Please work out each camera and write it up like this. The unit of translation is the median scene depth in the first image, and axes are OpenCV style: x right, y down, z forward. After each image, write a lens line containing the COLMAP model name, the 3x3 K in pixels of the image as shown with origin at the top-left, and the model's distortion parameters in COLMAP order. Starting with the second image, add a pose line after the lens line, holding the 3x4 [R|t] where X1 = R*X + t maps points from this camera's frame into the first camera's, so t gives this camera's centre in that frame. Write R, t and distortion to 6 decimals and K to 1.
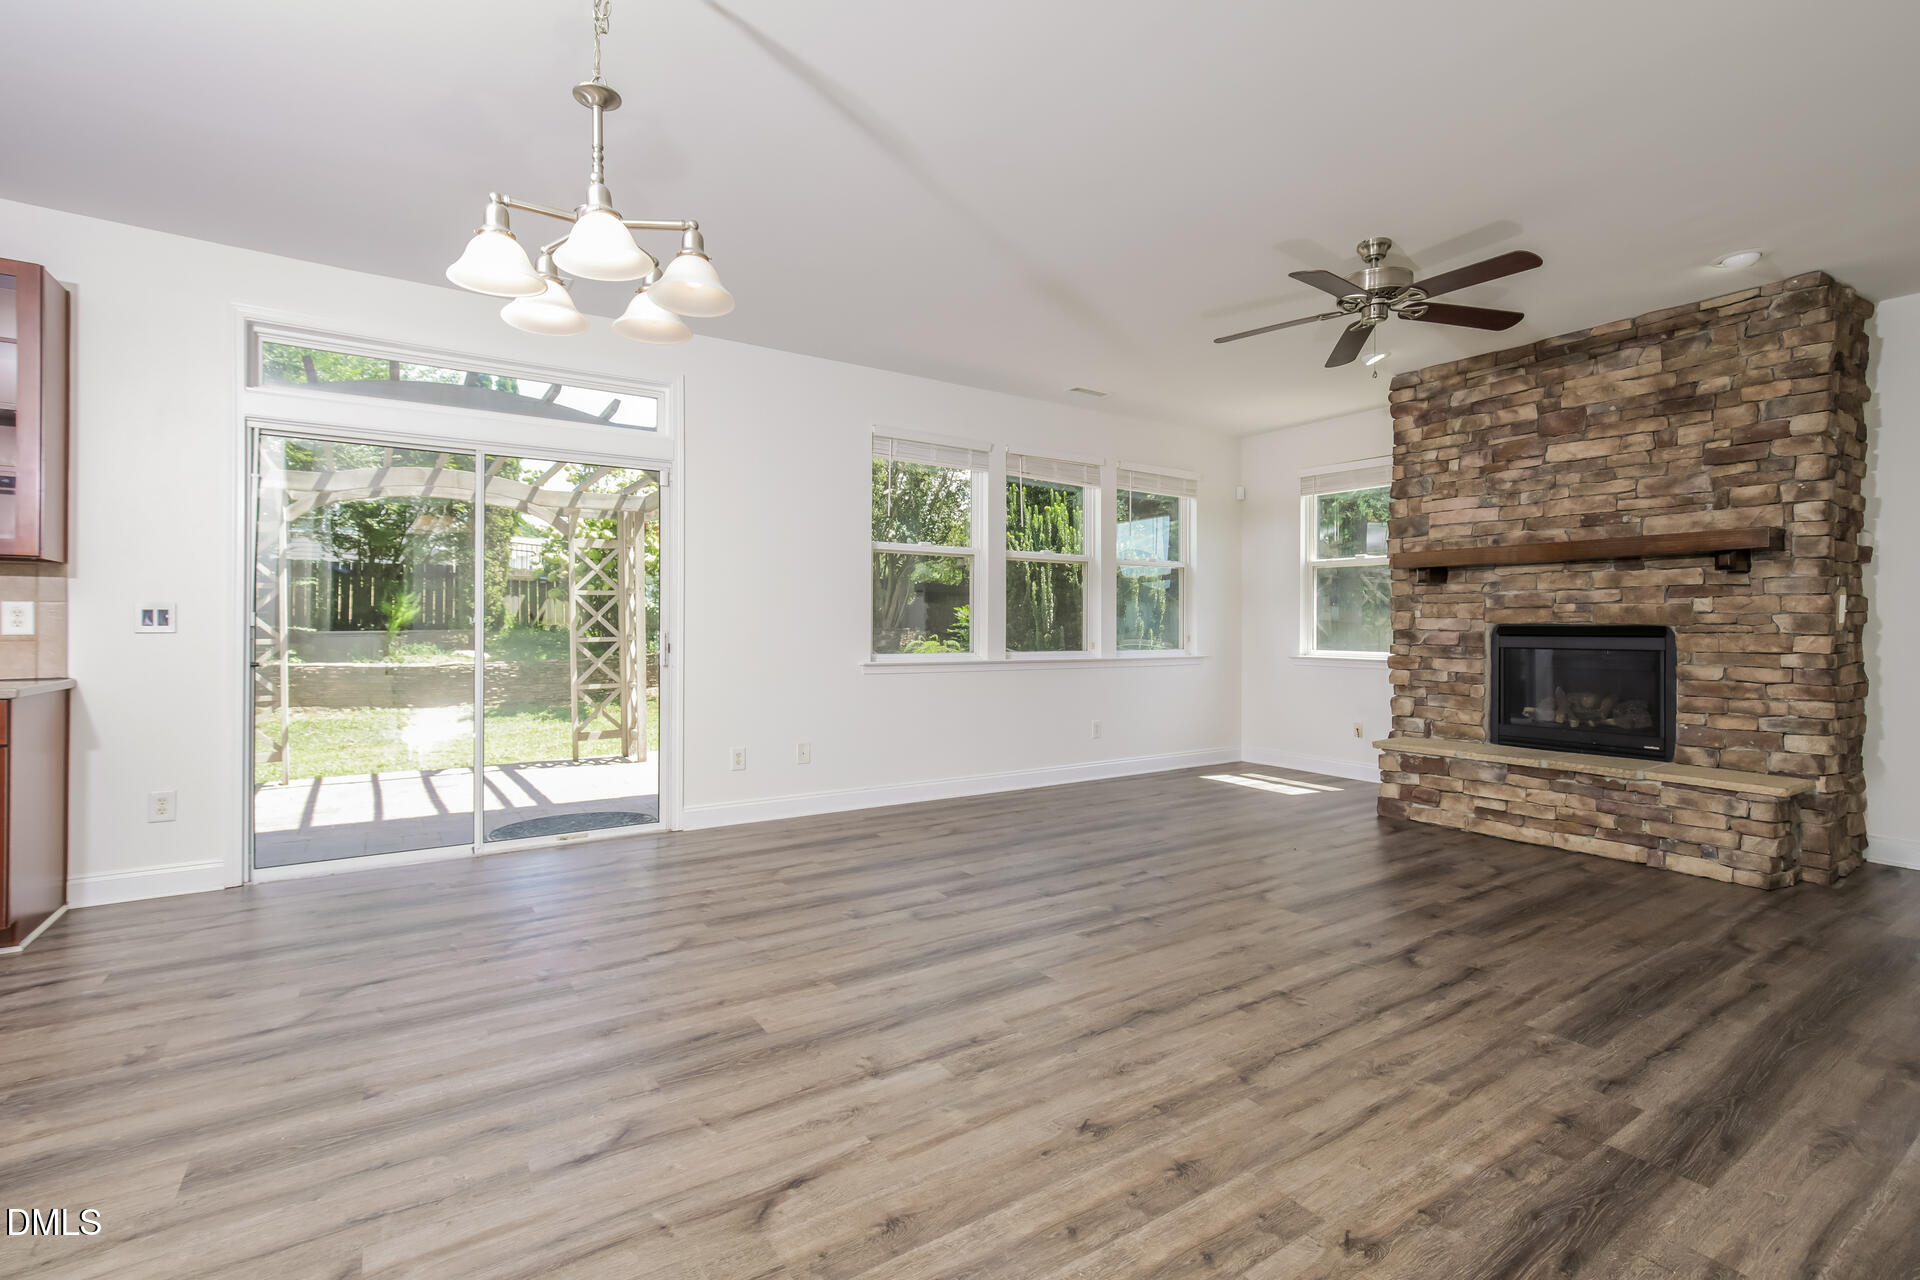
lens RADIAL K [[875.7, 0, 959.8], [0, 875.7, 630.8], [0, 0, 1]] dist [-0.026273, 0.008053]
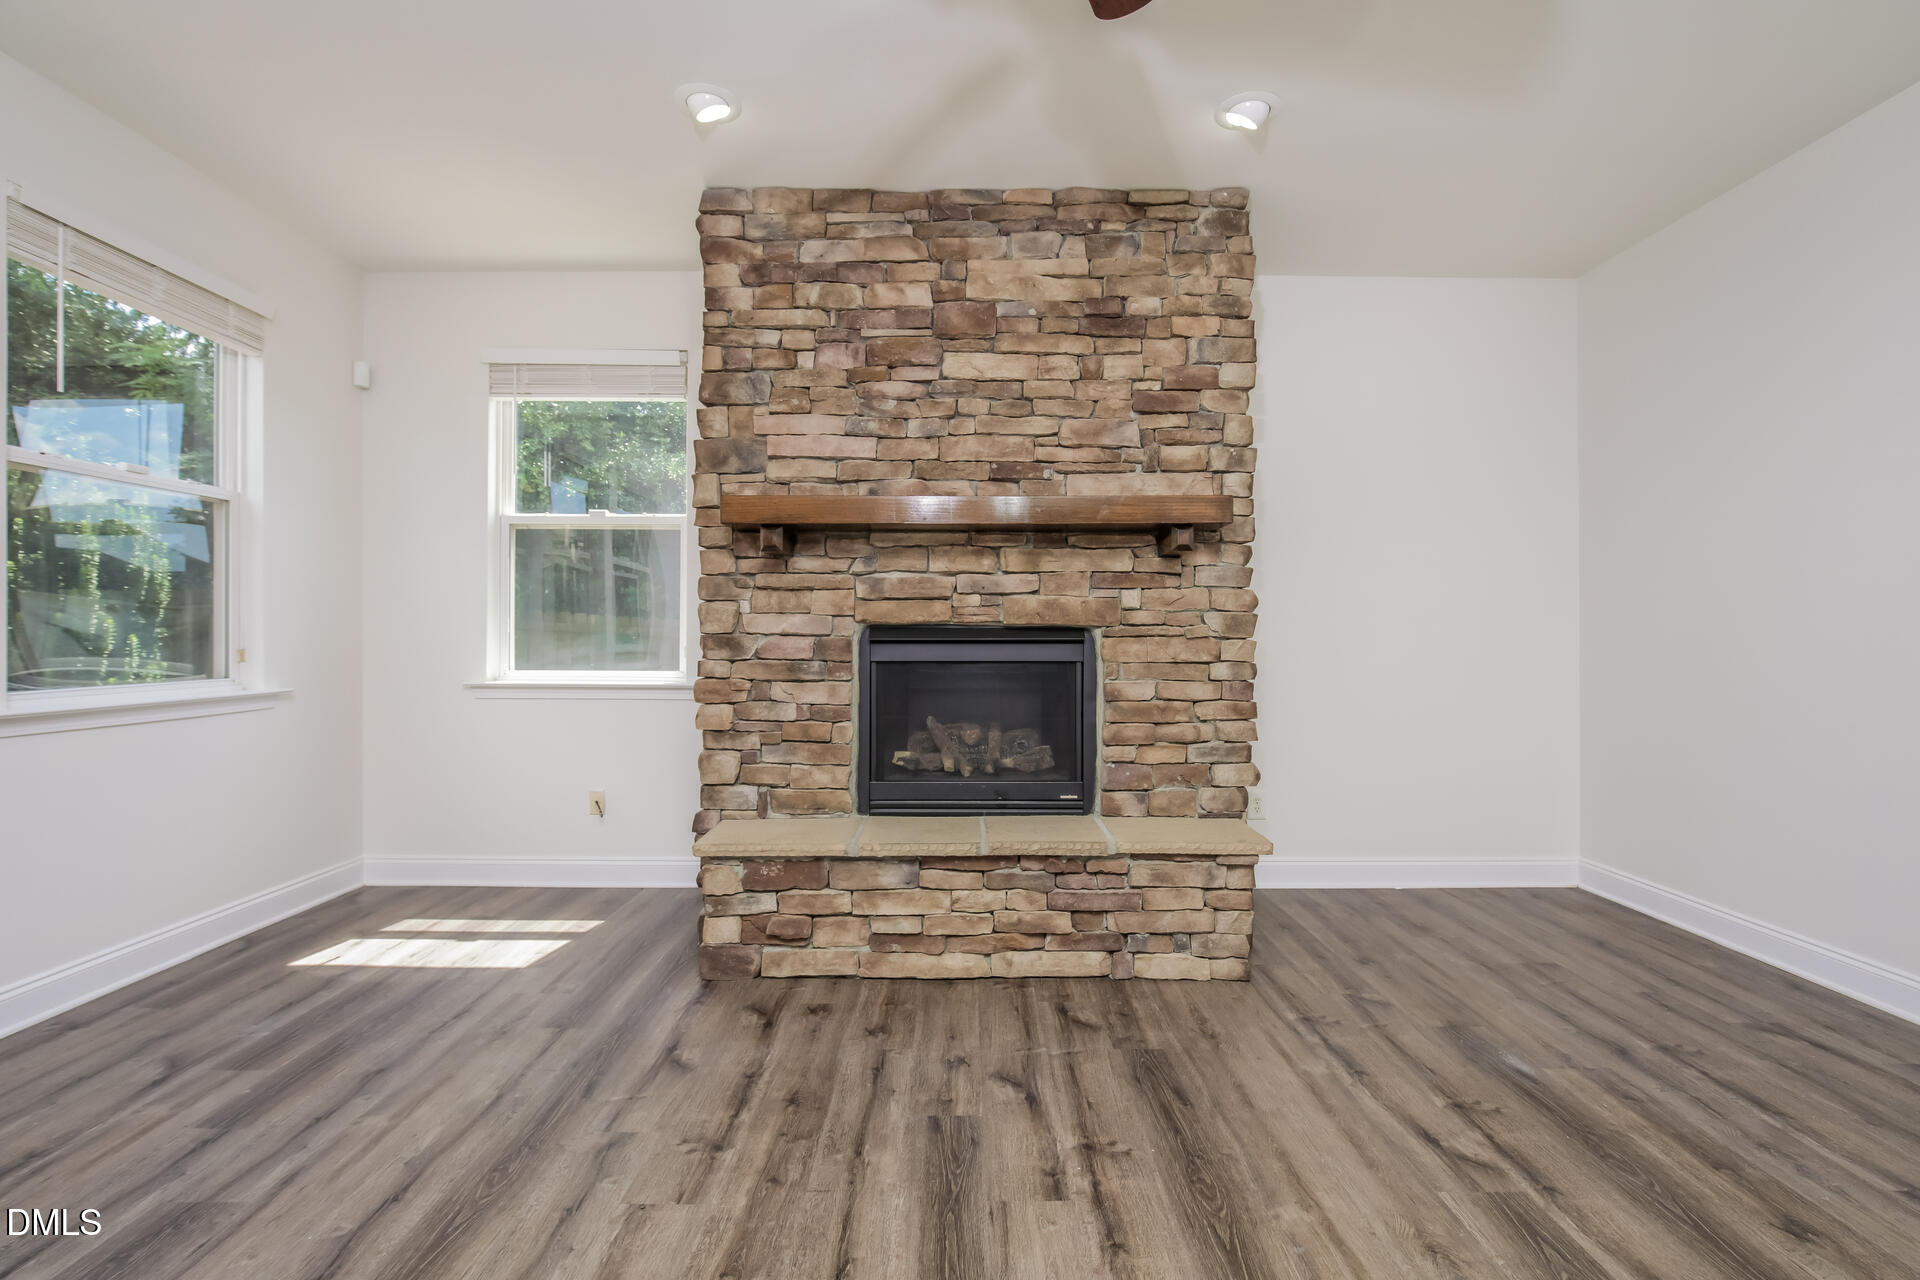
lens RADIAL K [[875.7, 0, 959.8], [0, 875.7, 630.8], [0, 0, 1]] dist [-0.026273, 0.008053]
pose [[0.557809, -0.002863, 0.829965, 0.138282], [0.004656, 0.999989, 0.000320, -0.003266], [-0.829956, 0.003686, 0.557816, 0.631411]]
